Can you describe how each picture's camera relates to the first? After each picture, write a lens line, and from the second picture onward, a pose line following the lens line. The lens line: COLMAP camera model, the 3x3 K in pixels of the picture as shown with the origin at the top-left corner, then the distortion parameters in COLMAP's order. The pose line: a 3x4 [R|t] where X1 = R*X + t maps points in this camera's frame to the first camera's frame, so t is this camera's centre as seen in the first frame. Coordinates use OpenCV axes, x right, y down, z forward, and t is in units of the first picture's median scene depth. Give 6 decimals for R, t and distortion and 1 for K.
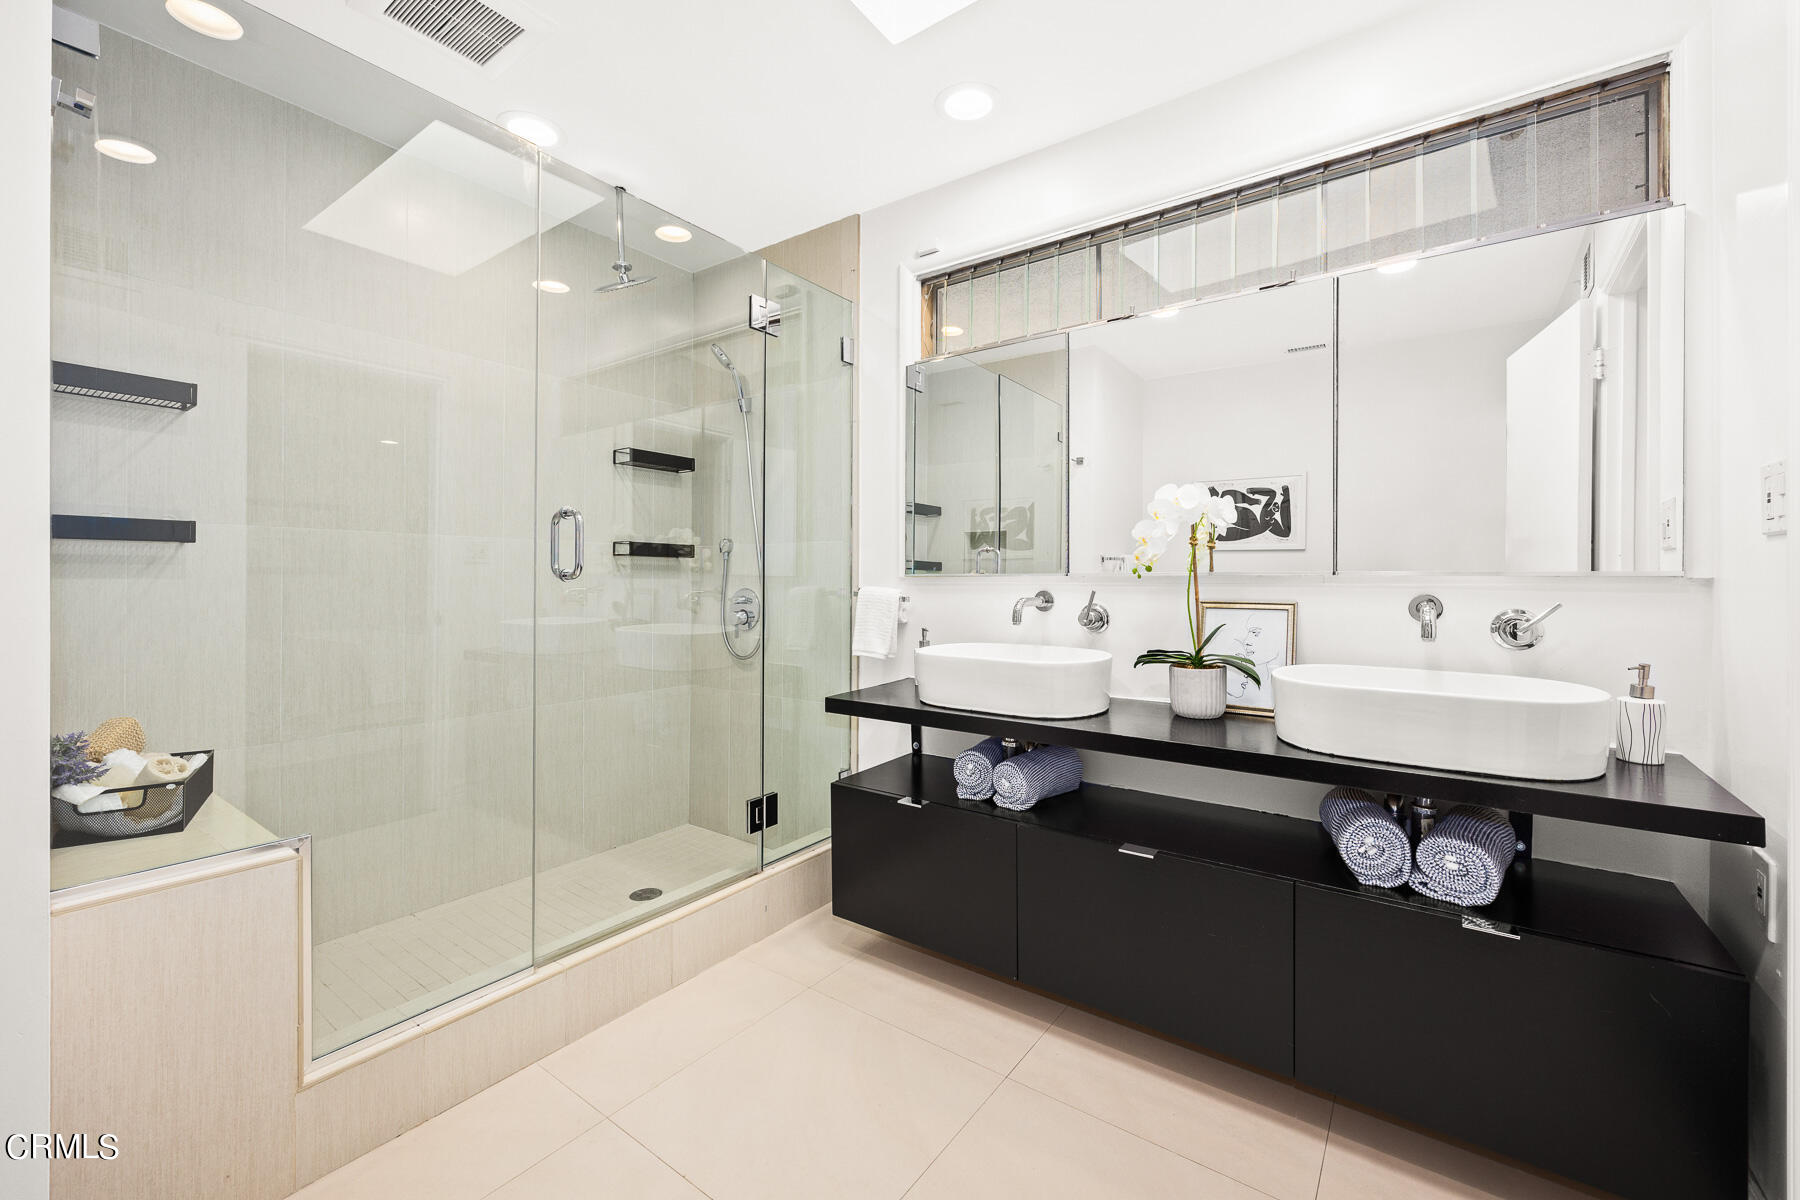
lens RADIAL K [[732.4, 0, 867.9], [0, 732.4, 592.1], [0, 0, 1]] dist [-0.001448, -0.000228]
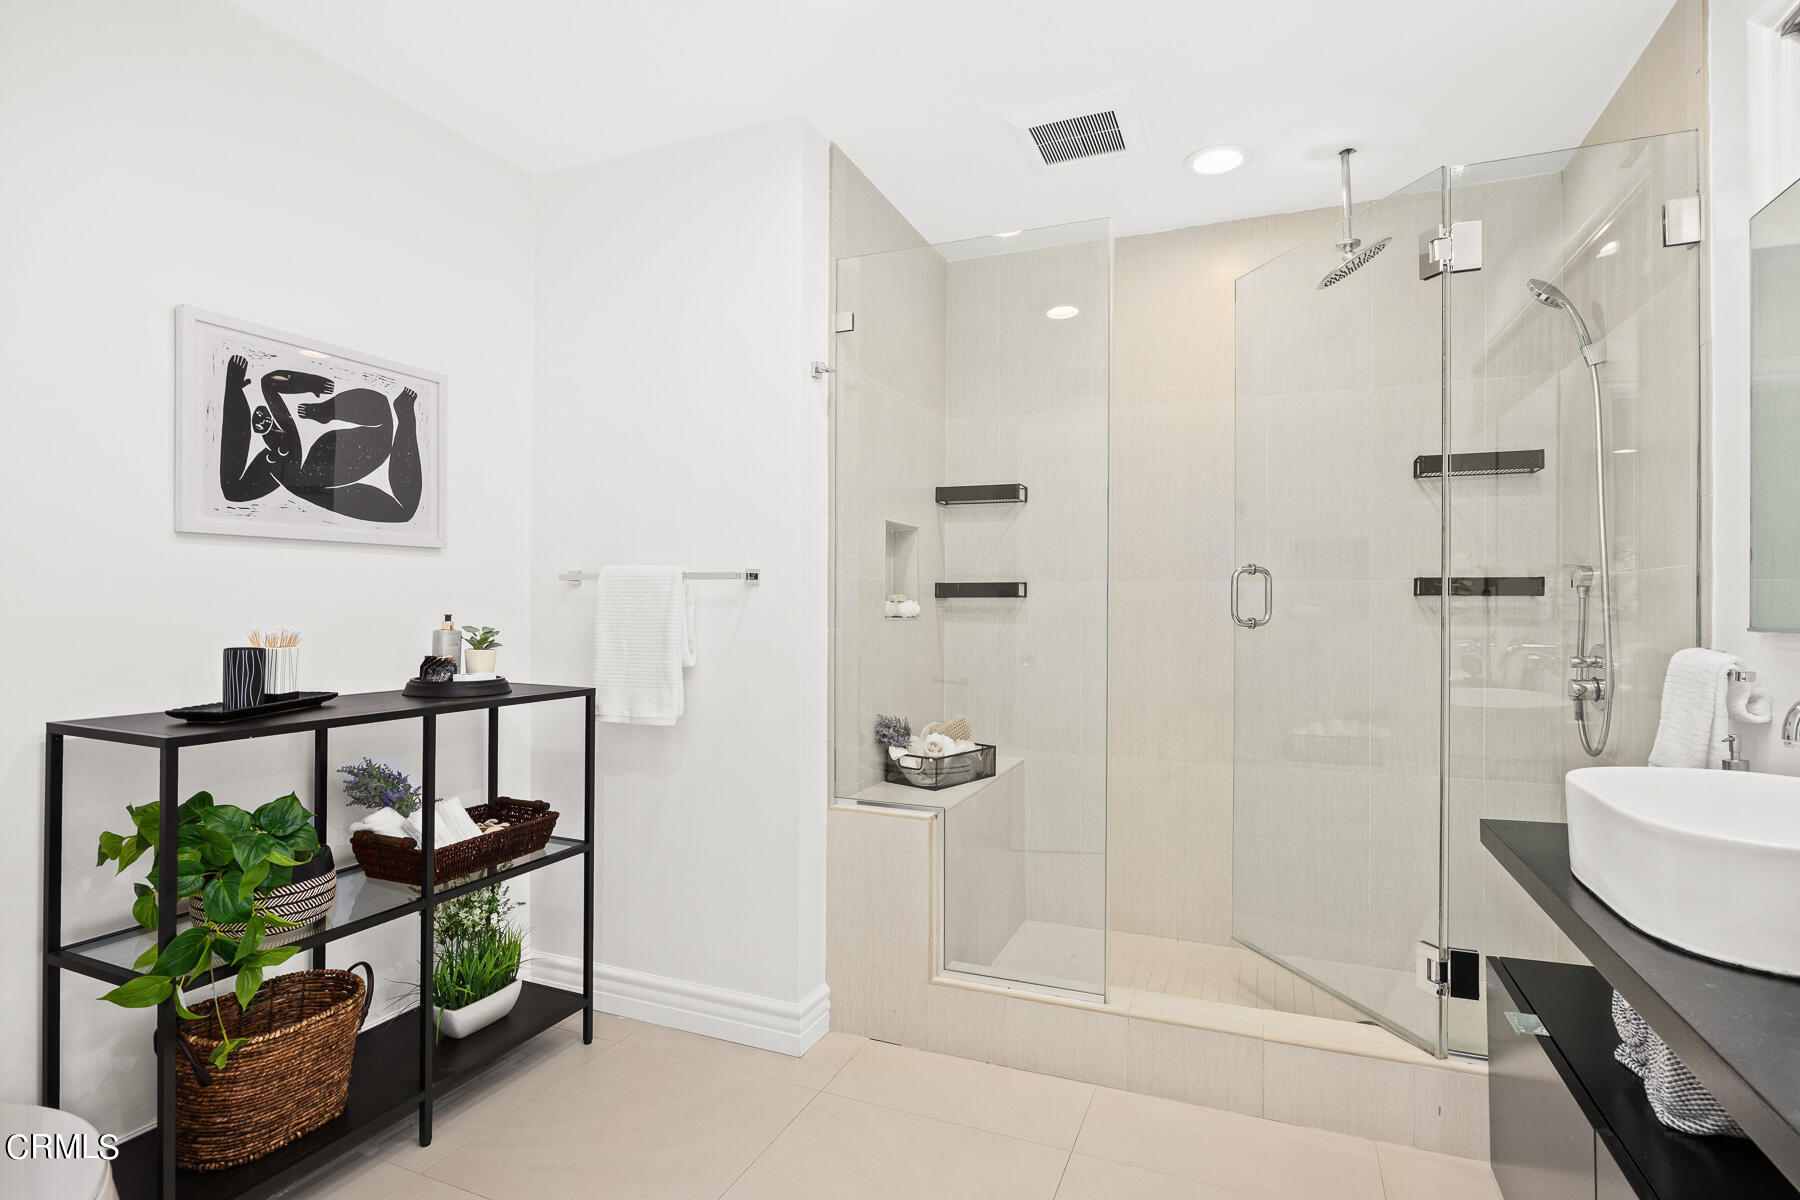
lens RADIAL K [[922.6, 0, 900.0], [0, 922.6, 600.0], [0, 0, 1]] dist [0.000264, 0.000261]
pose [[0.274296, -0.005076, -0.961632, 0.865312], [-0.017982, 0.999784, -0.010406, -0.045251], [0.961477, 0.020146, 0.274145, 0.393435]]
